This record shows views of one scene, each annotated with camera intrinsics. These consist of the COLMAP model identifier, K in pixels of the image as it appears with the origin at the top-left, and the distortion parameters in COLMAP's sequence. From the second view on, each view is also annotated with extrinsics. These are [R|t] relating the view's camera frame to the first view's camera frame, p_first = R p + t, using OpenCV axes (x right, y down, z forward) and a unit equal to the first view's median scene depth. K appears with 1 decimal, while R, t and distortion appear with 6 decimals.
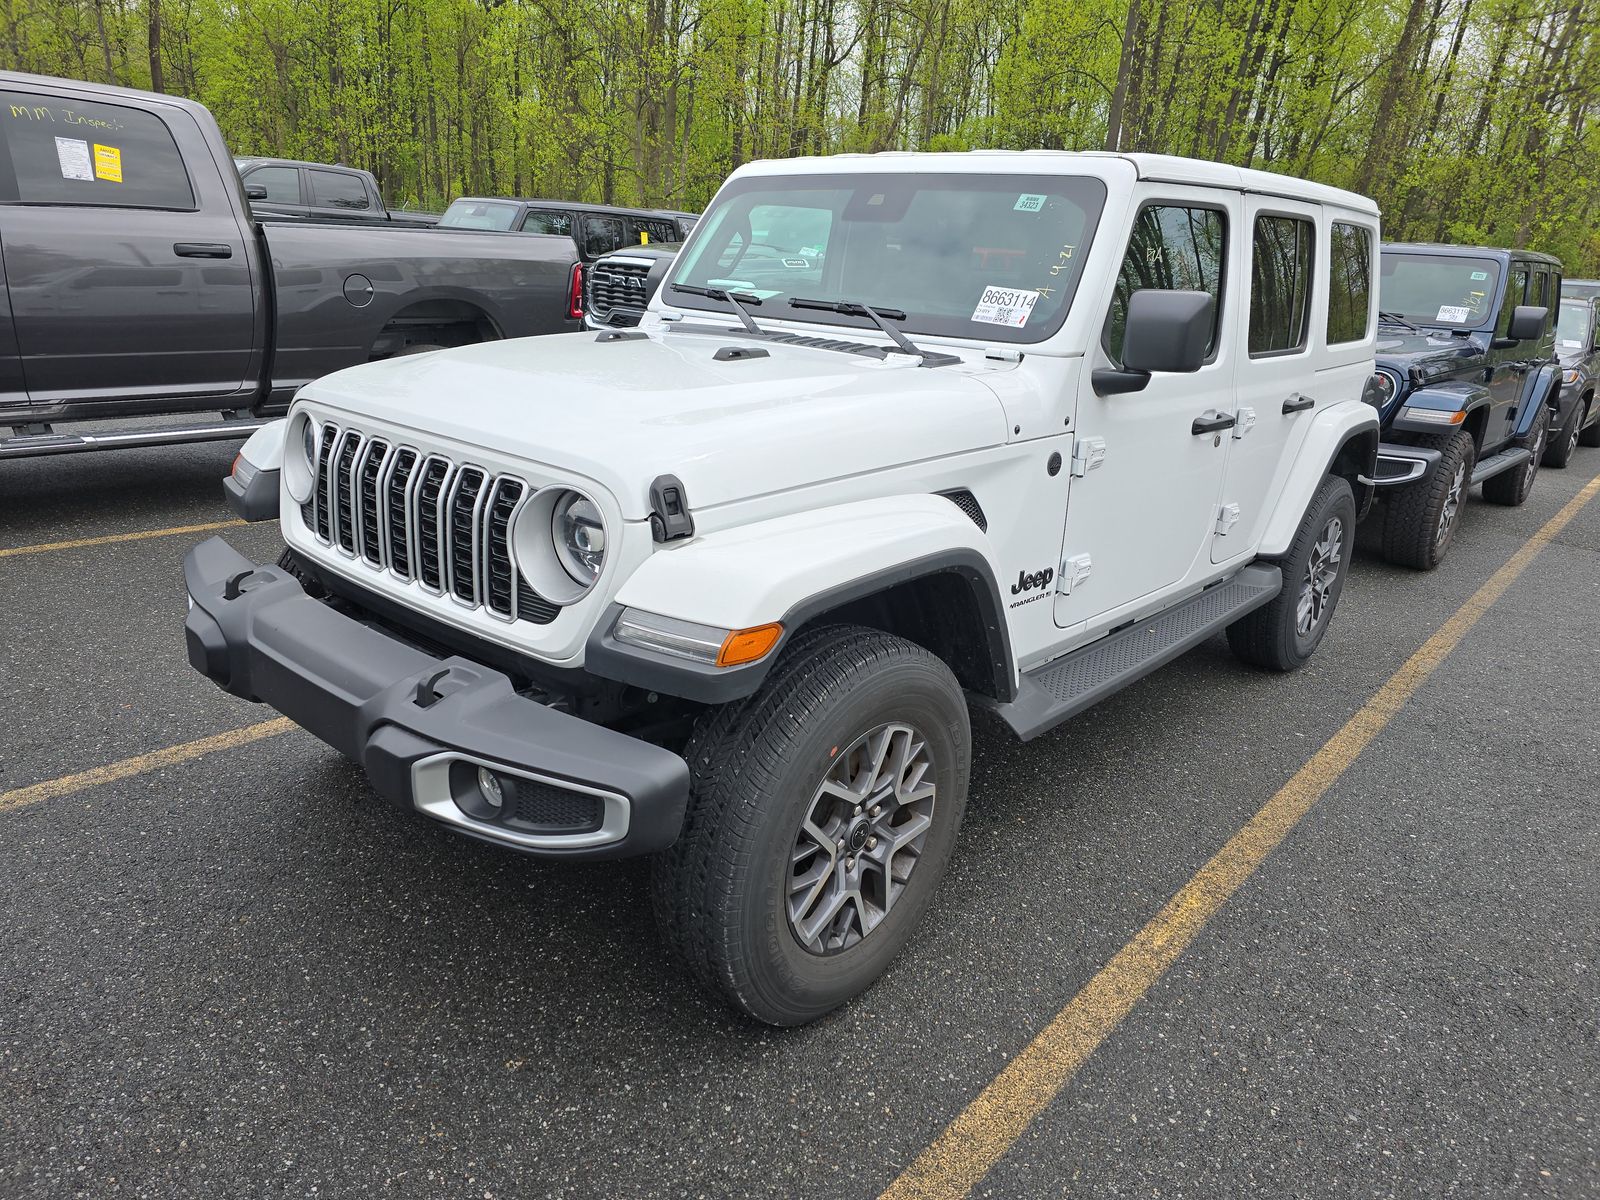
lens RADIAL K [[1075.1, 0, 800.0], [0, 1075.1, 600.0], [0, 0, 1]] dist [0.067040, -0.068317]
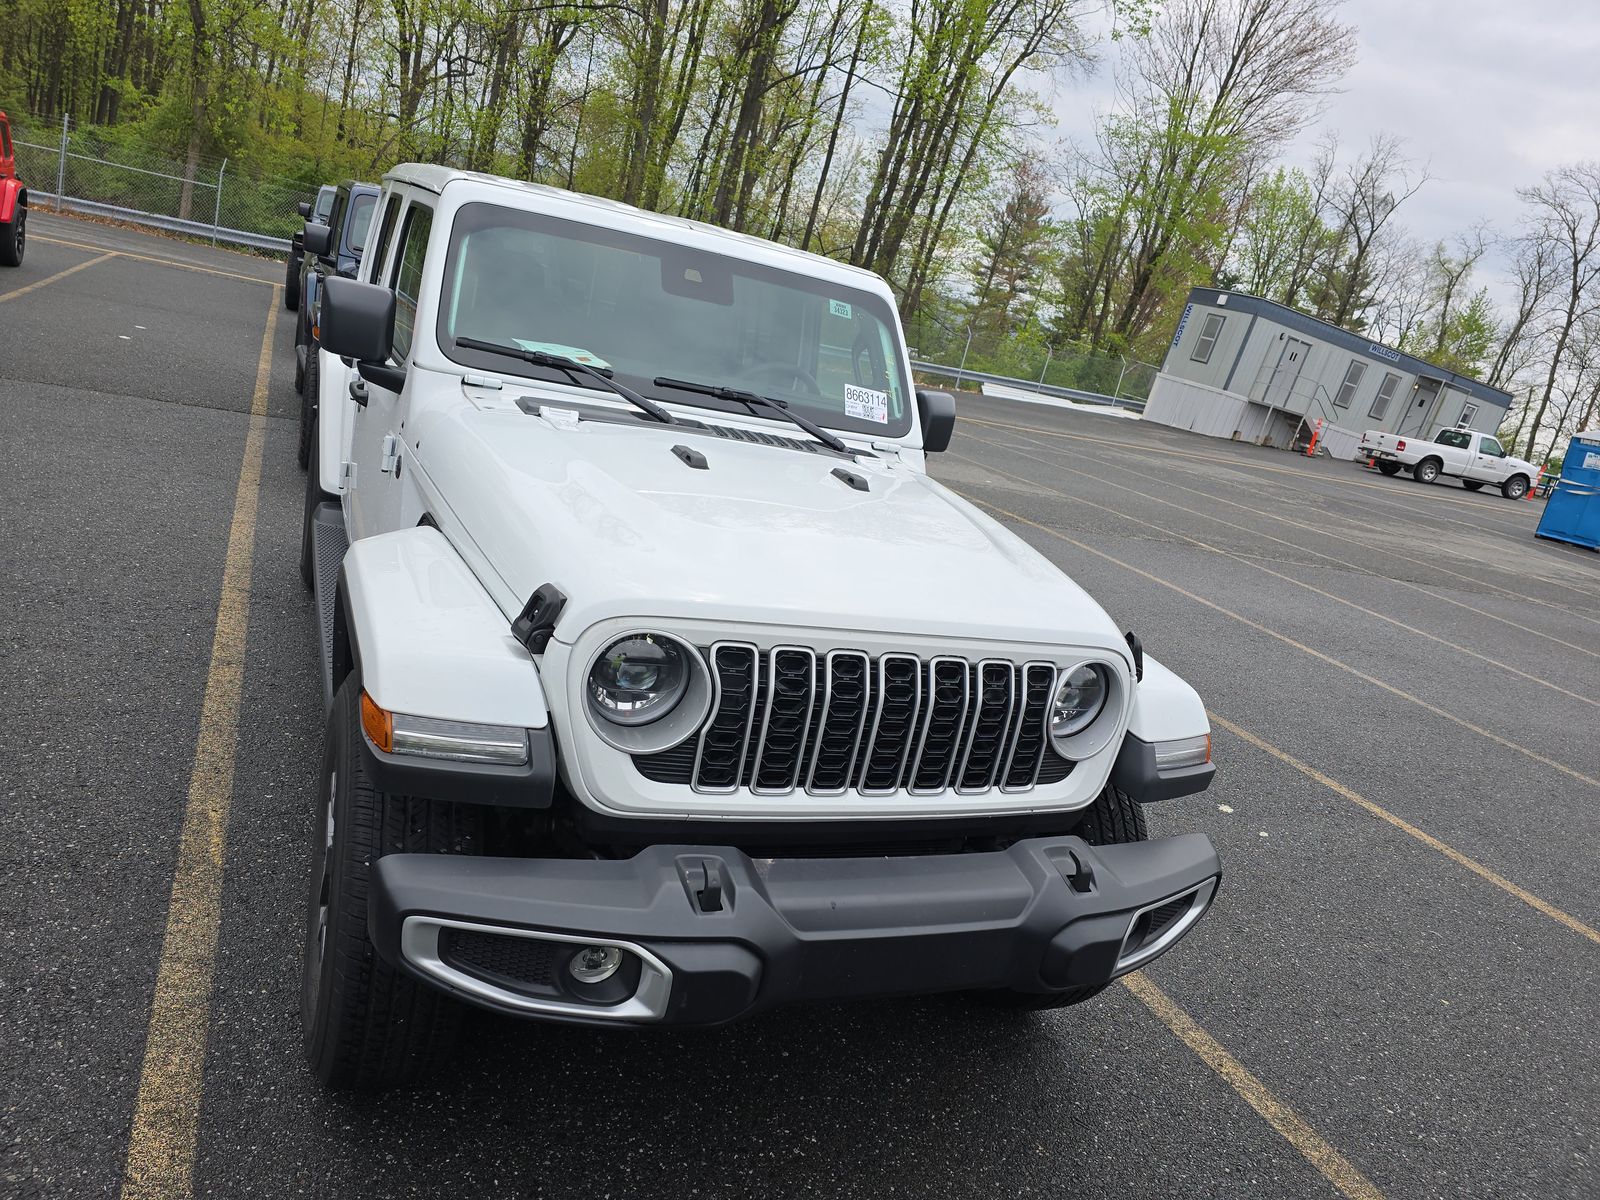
lens RADIAL K [[1075.1, 0, 800.0], [0, 1075.1, 600.0], [0, 0, 1]] dist [0.067040, -0.068317]
pose [[0.421875, -0.212530, 0.881392, -0.971726], [0.091813, 0.977155, 0.191675, -0.300882], [-0.901993, 0.000060, 0.431750, 0.557131]]
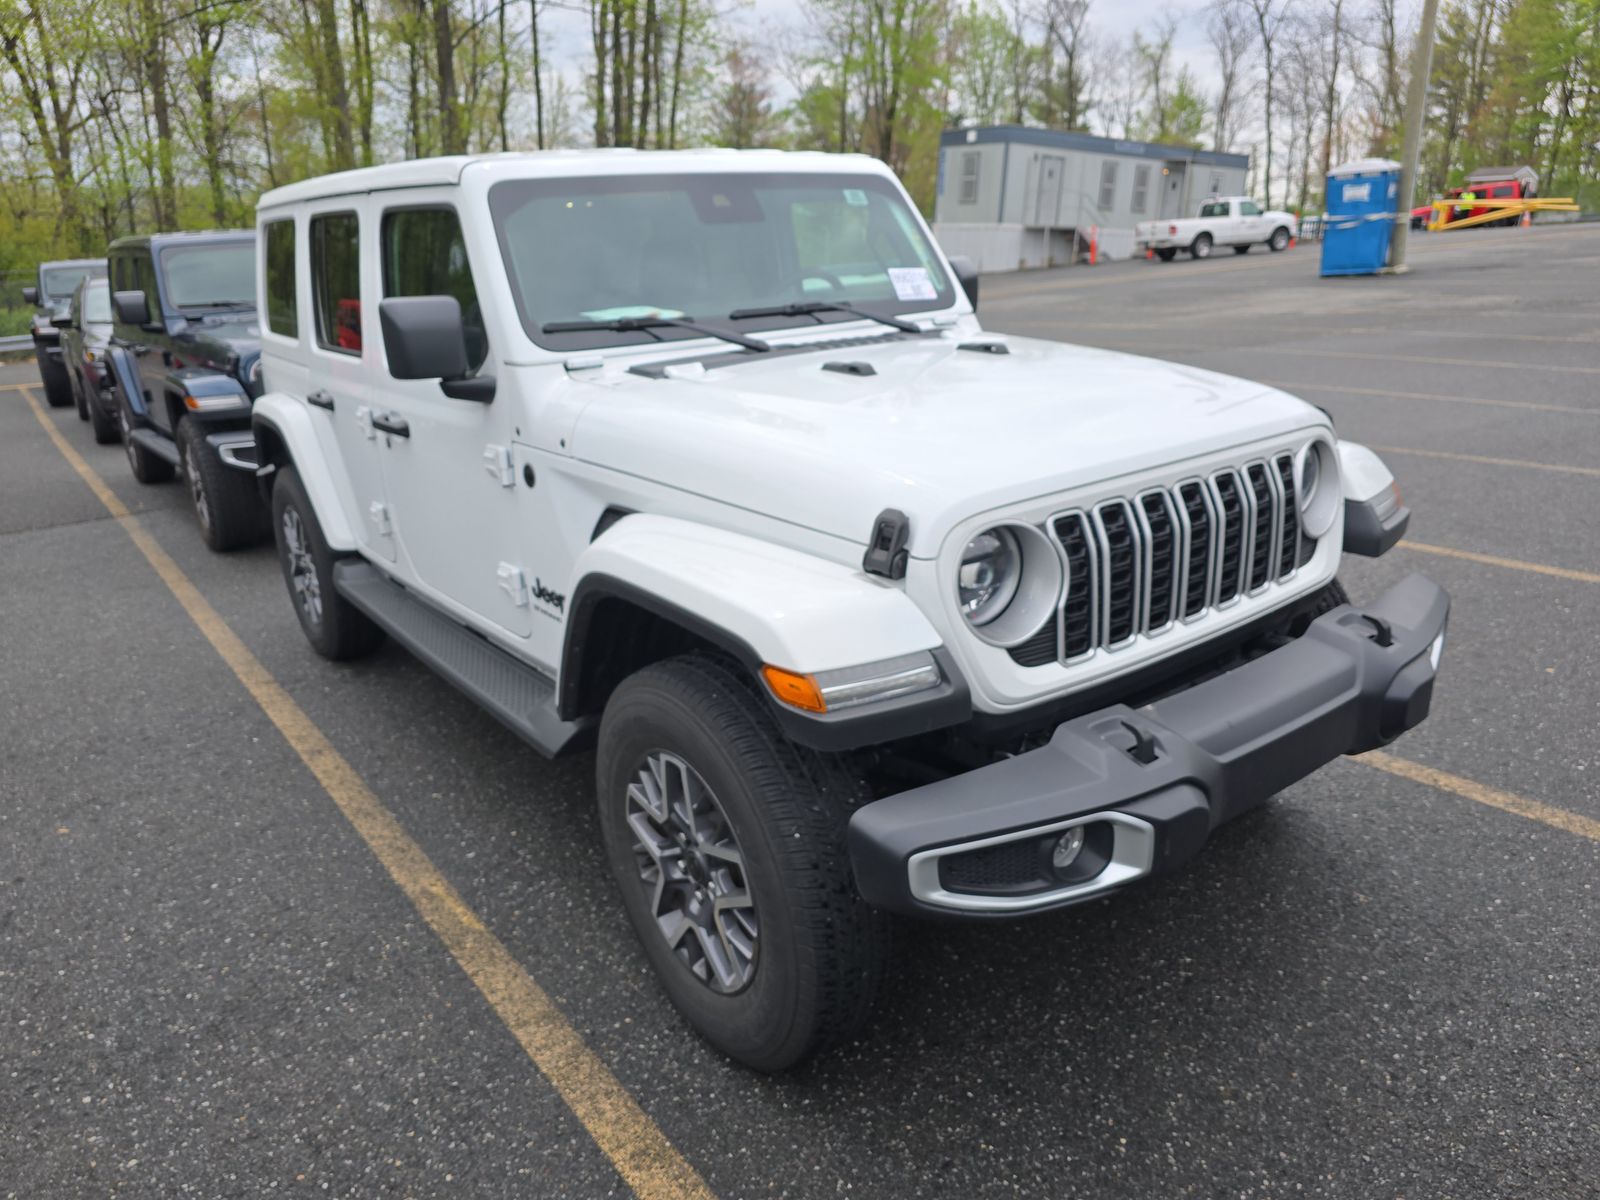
lens RADIAL K [[1091.8, 0, 803.8], [0, 1091.8, 595.4], [0, 0, 1]] dist [0.036791, -0.041013]
pose [[0.203205, -0.366403, 0.907996, -1.077573], [0.354793, 0.891876, 0.280497, -0.353549], [-0.912595, 0.265152, 0.311231, 0.842198]]
